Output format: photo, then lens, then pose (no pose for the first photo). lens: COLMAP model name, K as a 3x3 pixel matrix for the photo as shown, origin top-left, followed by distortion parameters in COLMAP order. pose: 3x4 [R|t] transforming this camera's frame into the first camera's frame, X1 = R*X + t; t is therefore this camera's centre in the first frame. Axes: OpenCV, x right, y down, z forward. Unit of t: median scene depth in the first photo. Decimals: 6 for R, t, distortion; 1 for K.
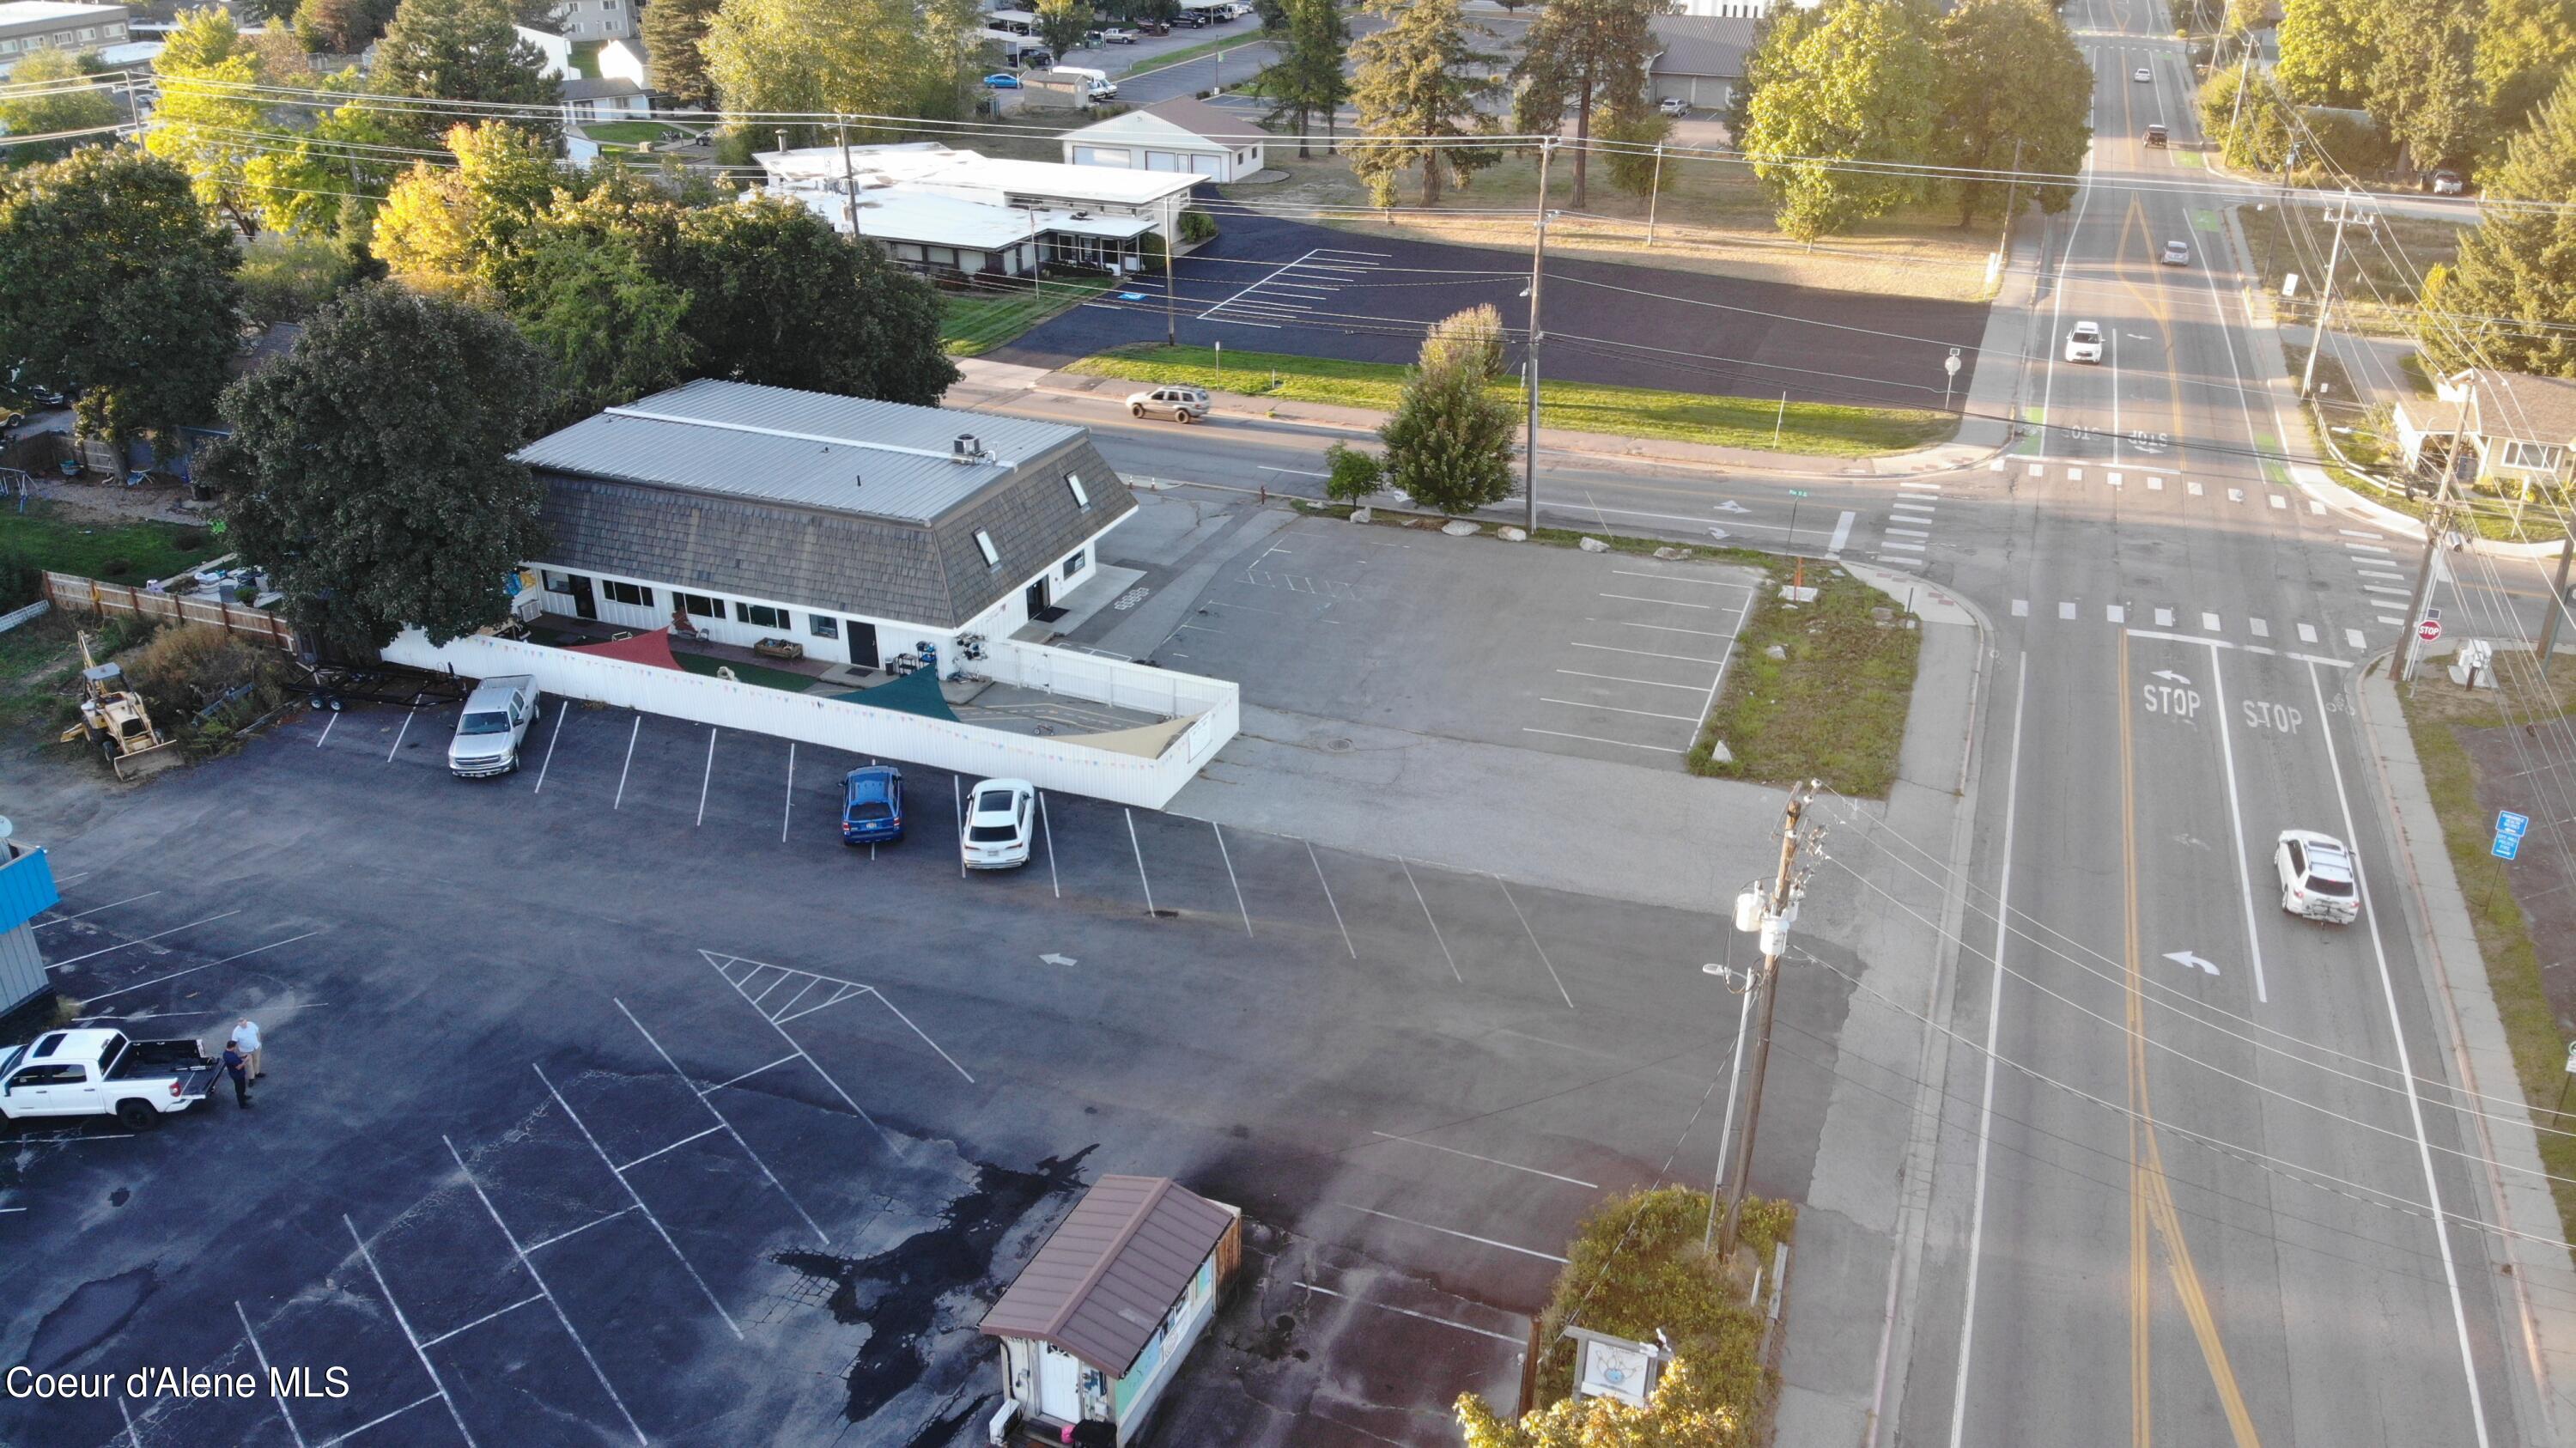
lens RADIAL K [[1915.1, 0, 1288.0], [0, 1915.1, 724.0], [0, 0, 1]] dist [0.085555, -0.236728]
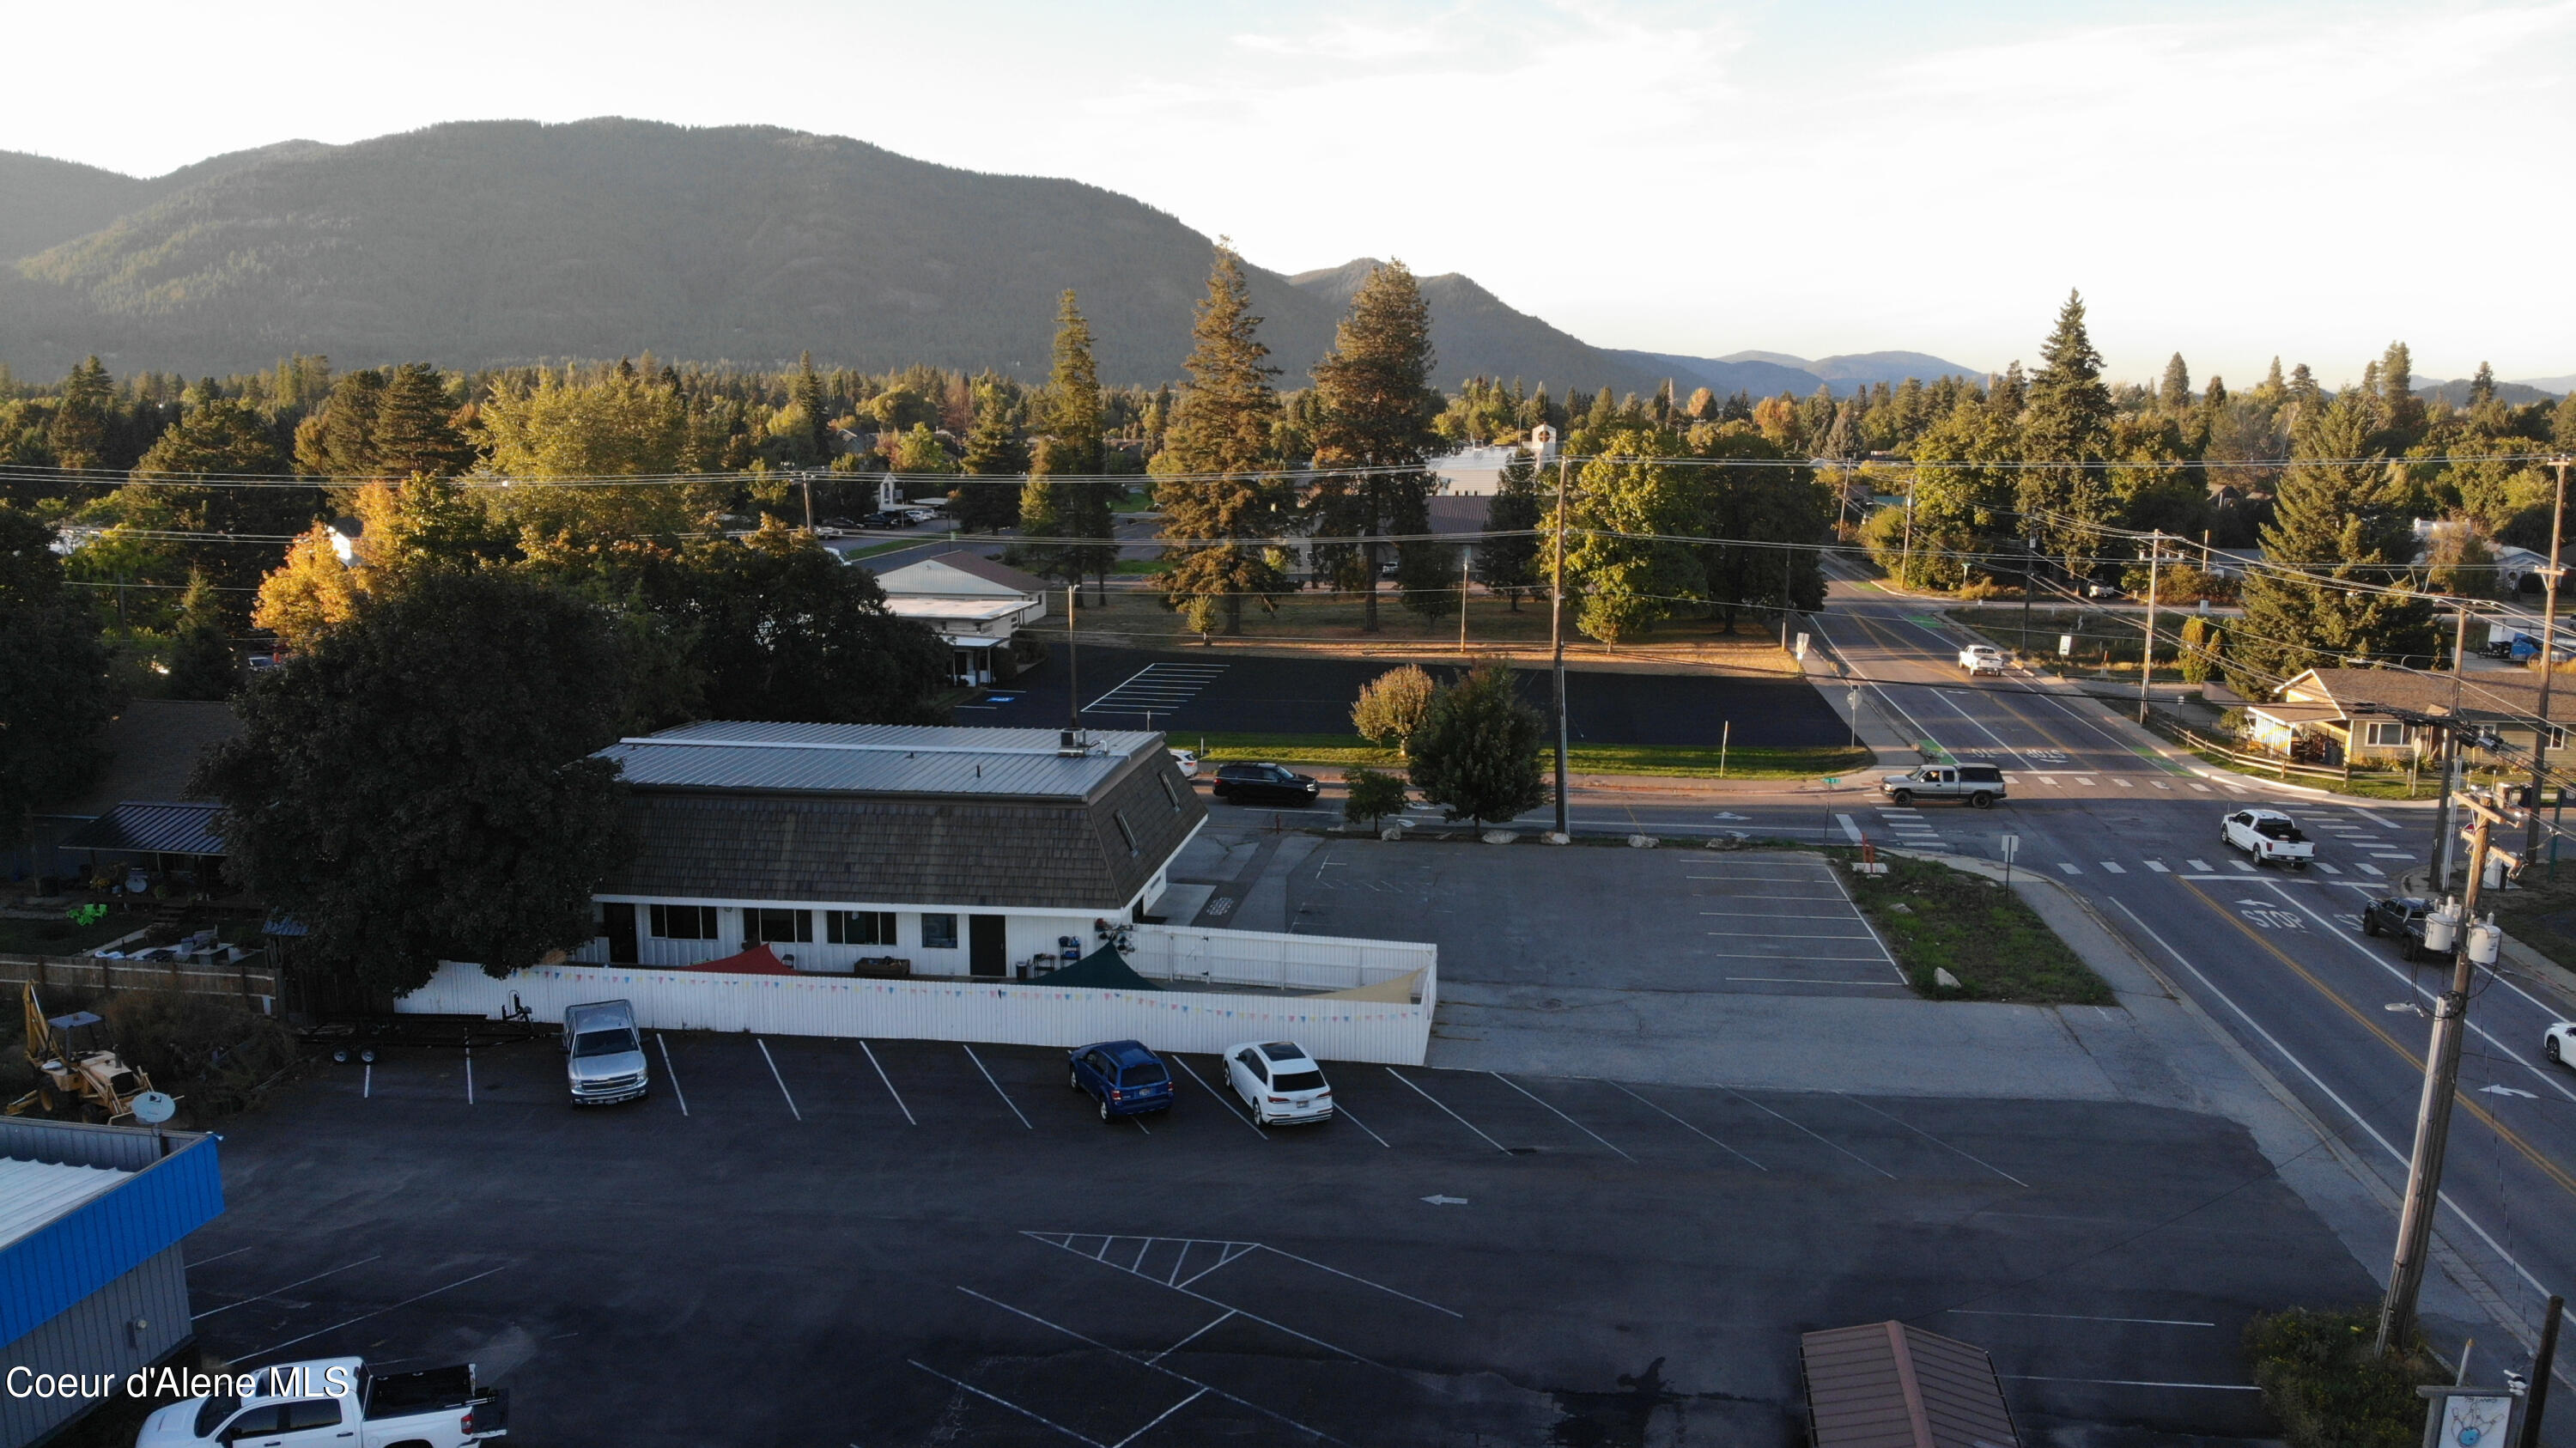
lens RADIAL K [[1883.9, 0, 1289.9], [0, 1883.9, 688.4], [0, 0, 1]] dist [0.224653, -0.534714]
pose [[0.972483, -0.034739, 0.230371, -0.284949], [0.100746, 0.954293, -0.281381, 0.105012], [-0.210067, 0.296847, 0.931533, 0.113438]]
